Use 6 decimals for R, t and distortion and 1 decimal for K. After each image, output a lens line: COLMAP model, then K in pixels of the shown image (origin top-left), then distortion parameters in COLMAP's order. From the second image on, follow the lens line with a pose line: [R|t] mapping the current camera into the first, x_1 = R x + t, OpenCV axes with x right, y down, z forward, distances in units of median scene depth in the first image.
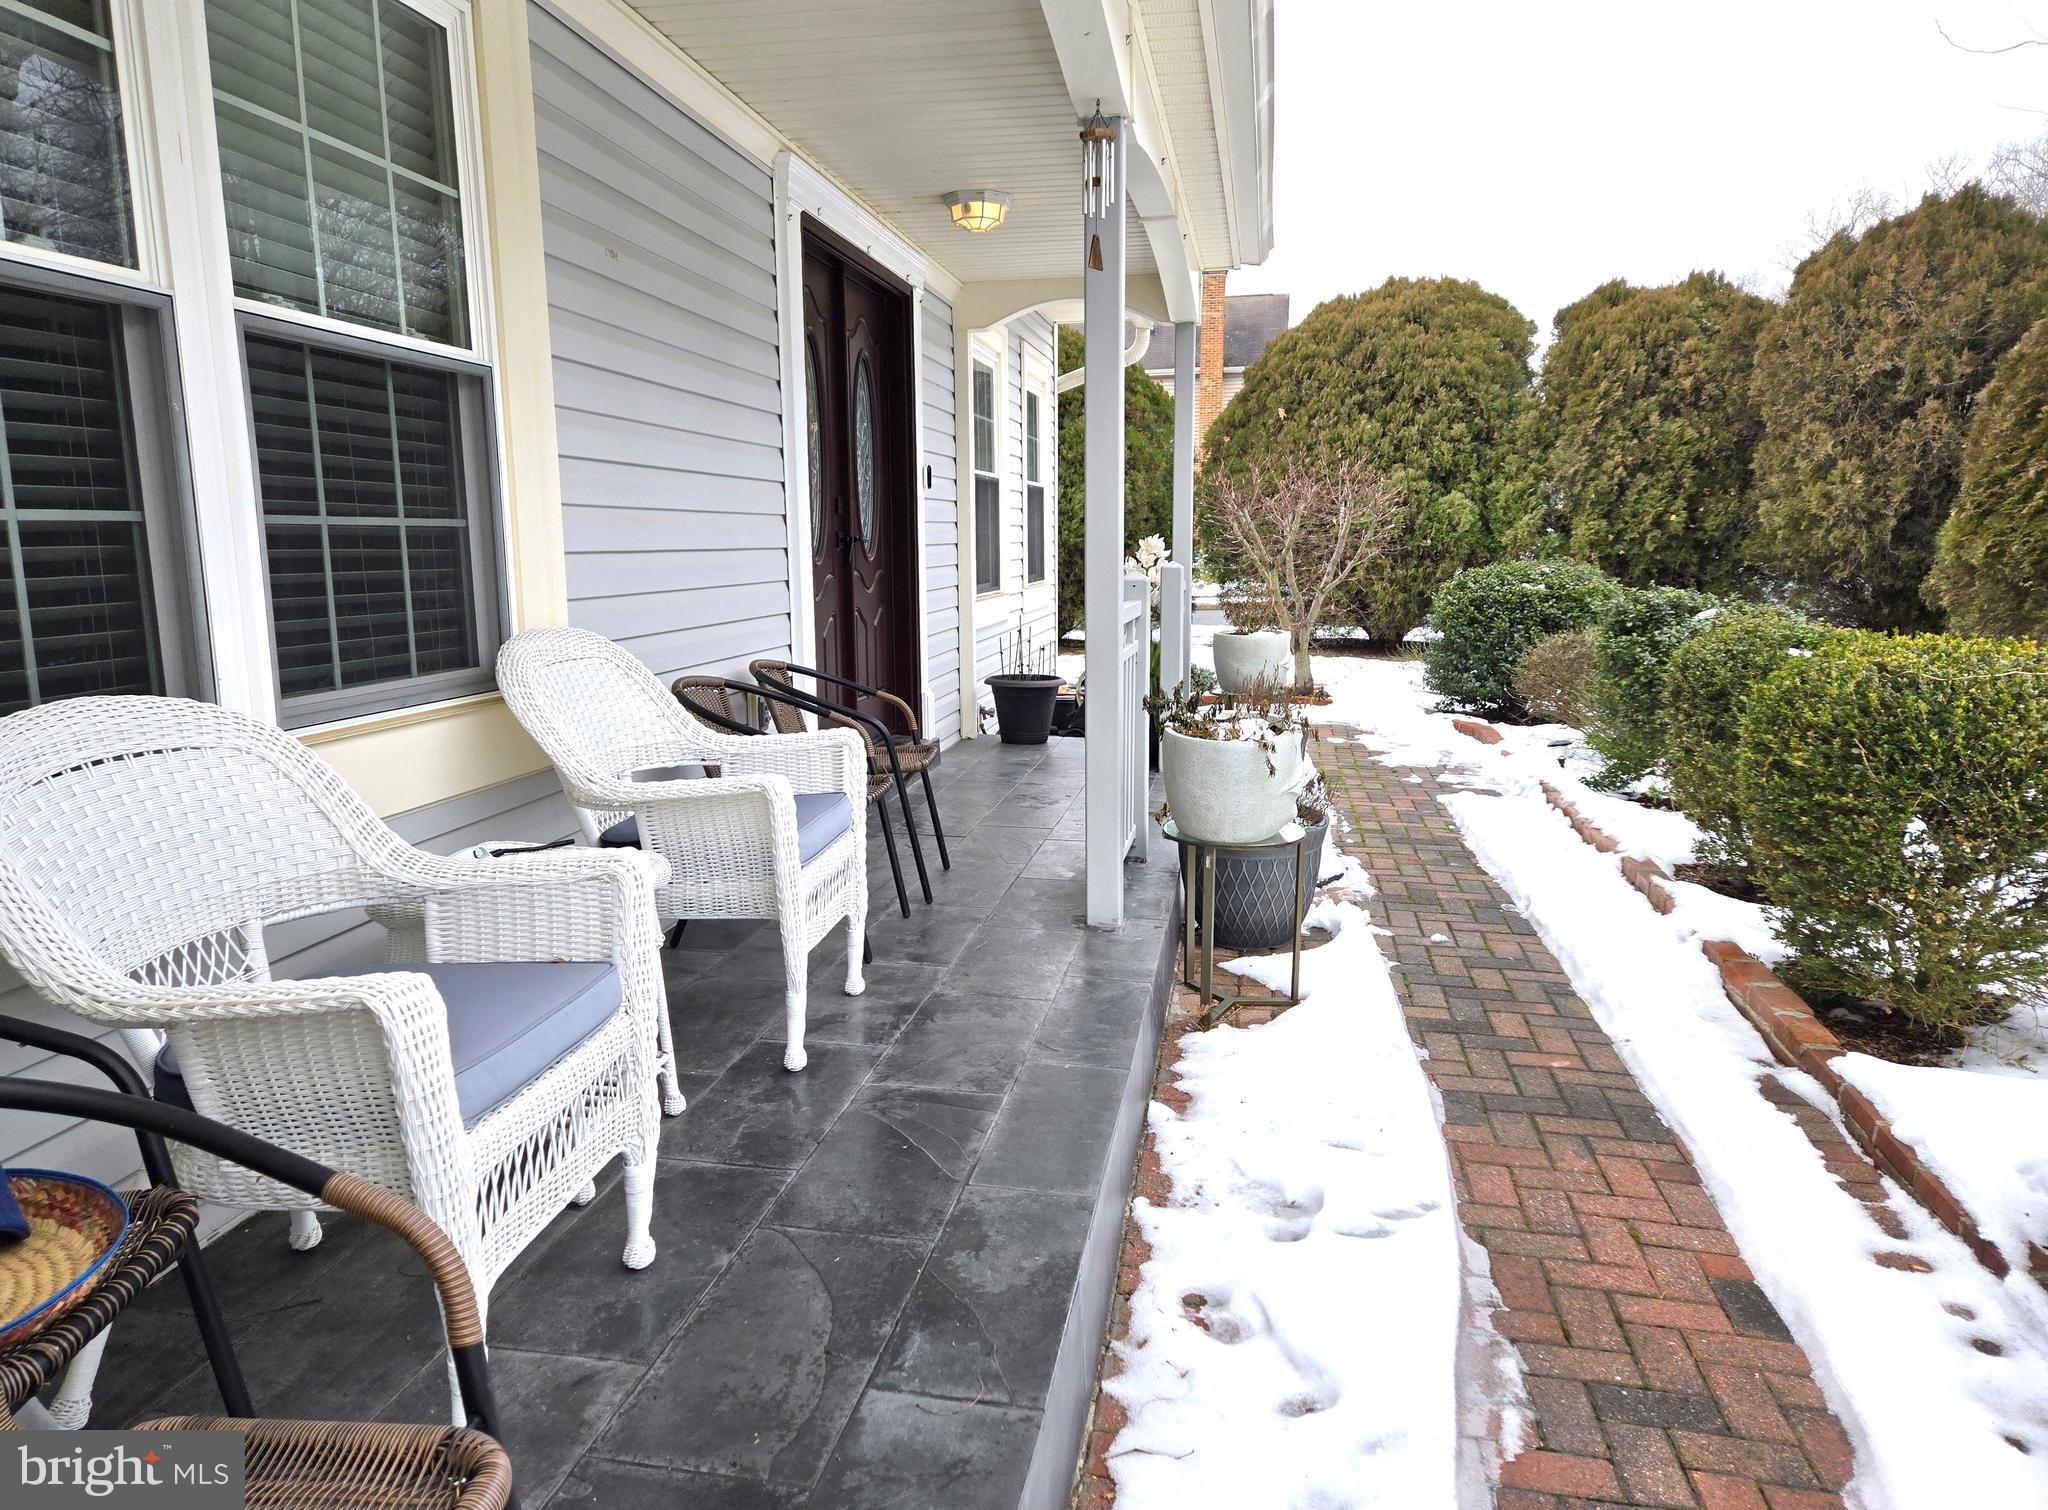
lens RADIAL K [[1438.5, 0, 1024.0], [0, 1438.5, 755.0], [0, 0, 1]] dist [0.088106, -0.078313]
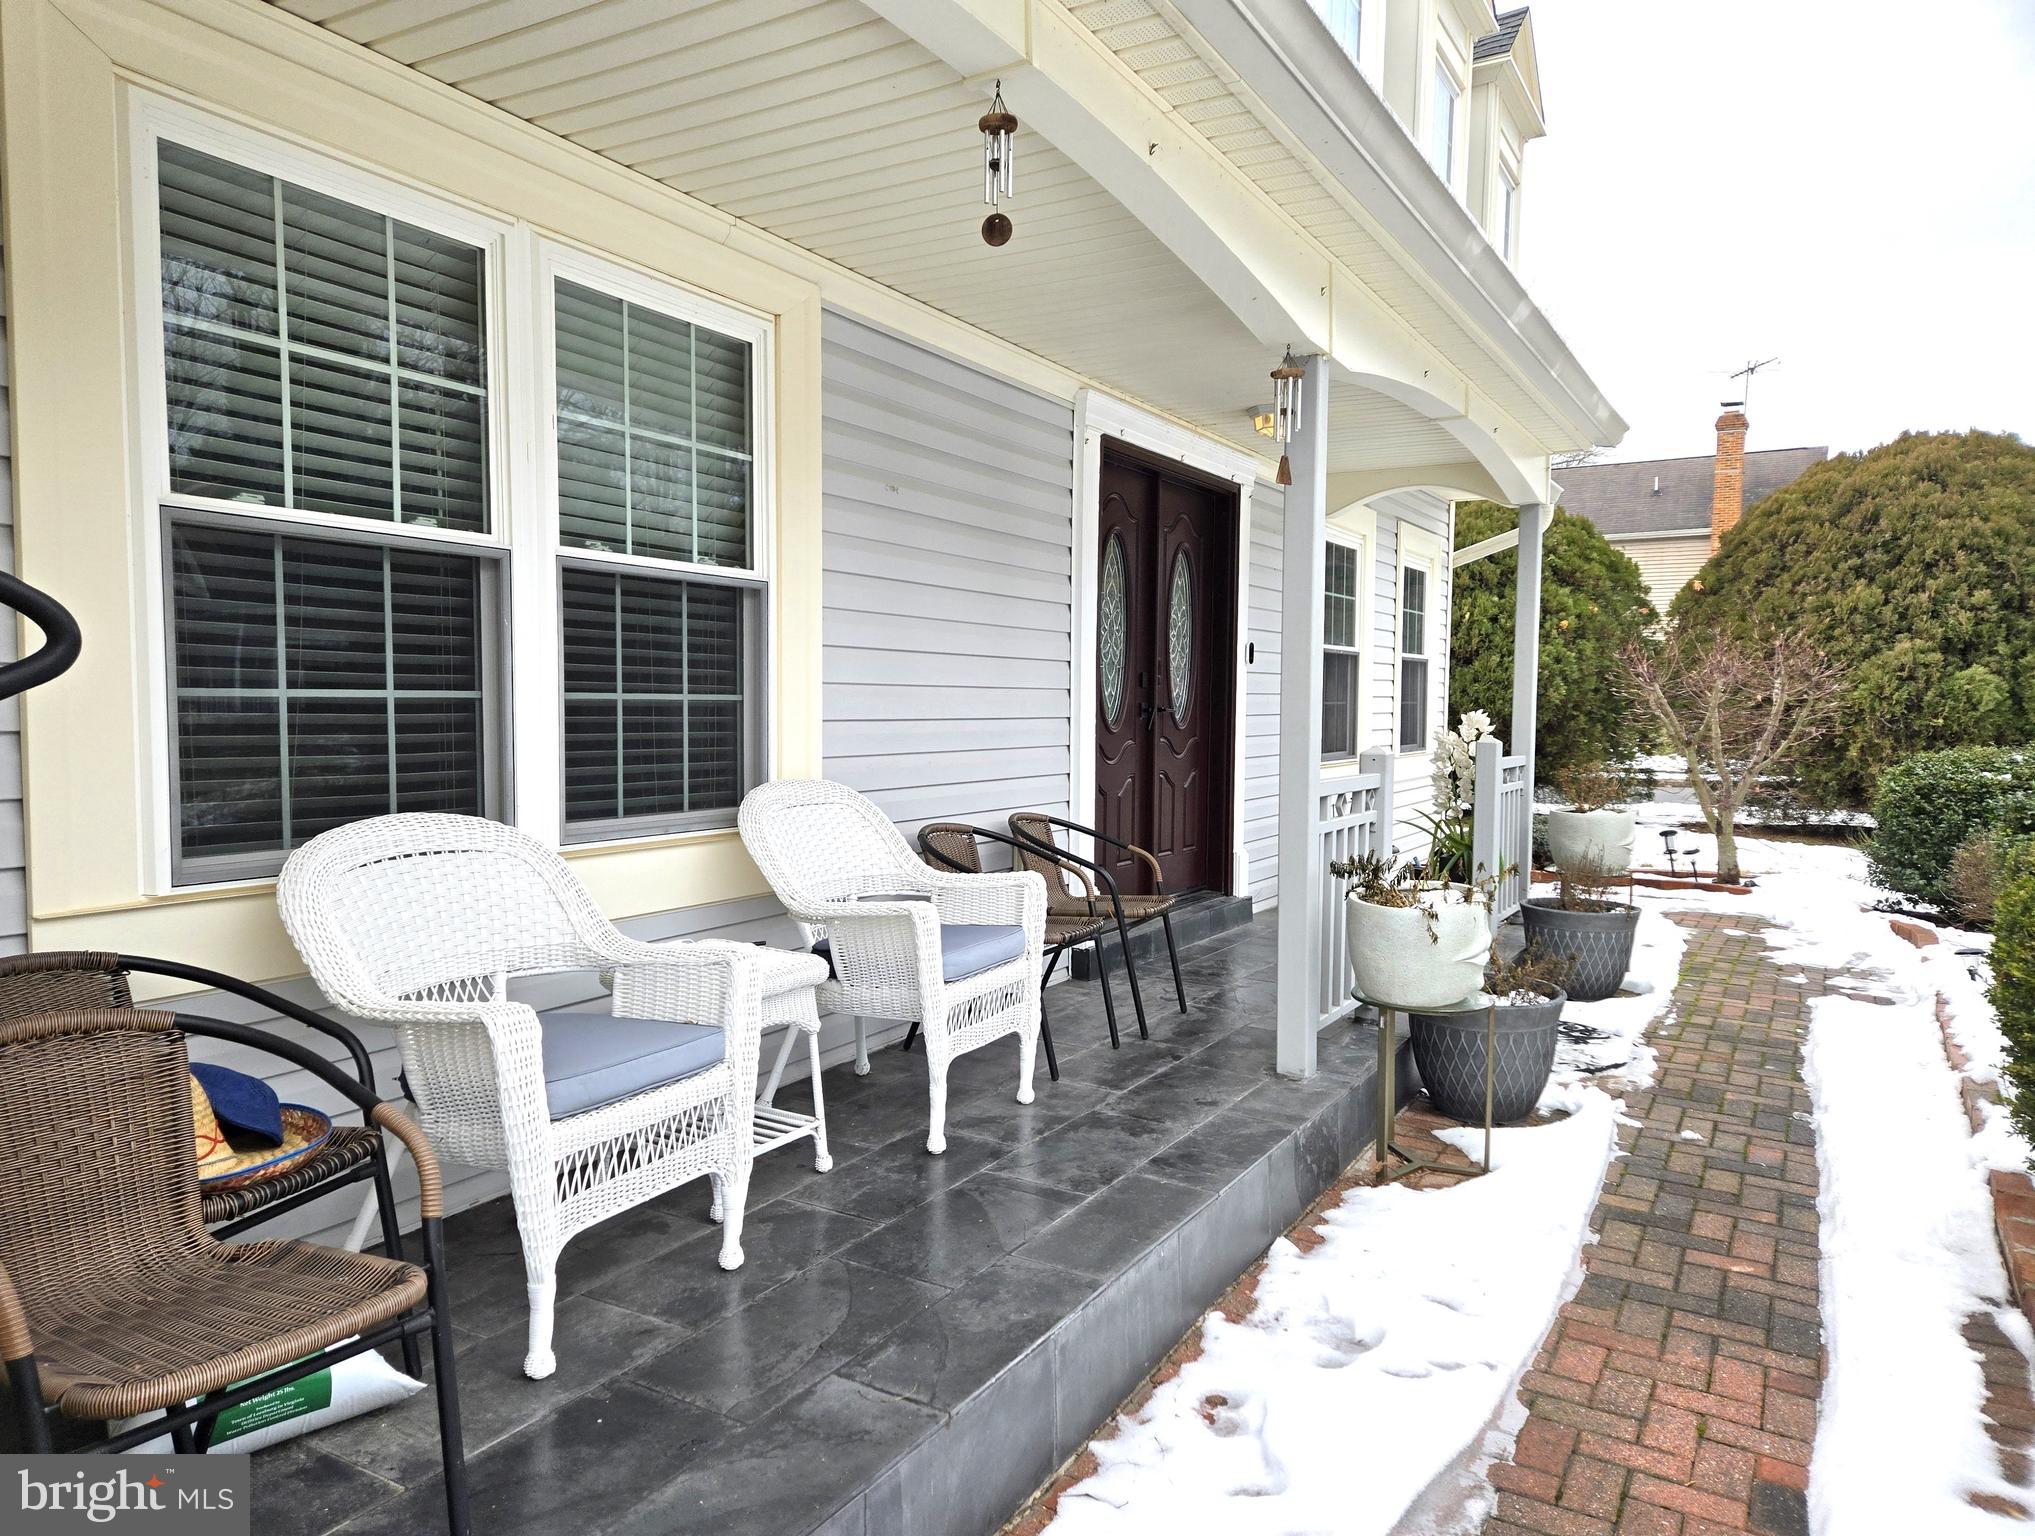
lens RADIAL K [[1449.0, 0, 1020.0], [0, 1449.0, 755.8], [0, 0, 1]] dist [0.082128, -0.075652]
pose [[0.941020, 0.032270, -0.336808, 0.219720], [-0.069032, 0.992814, -0.097750, 0.003156], [0.331233, 0.115235, 0.936486, -0.104635]]
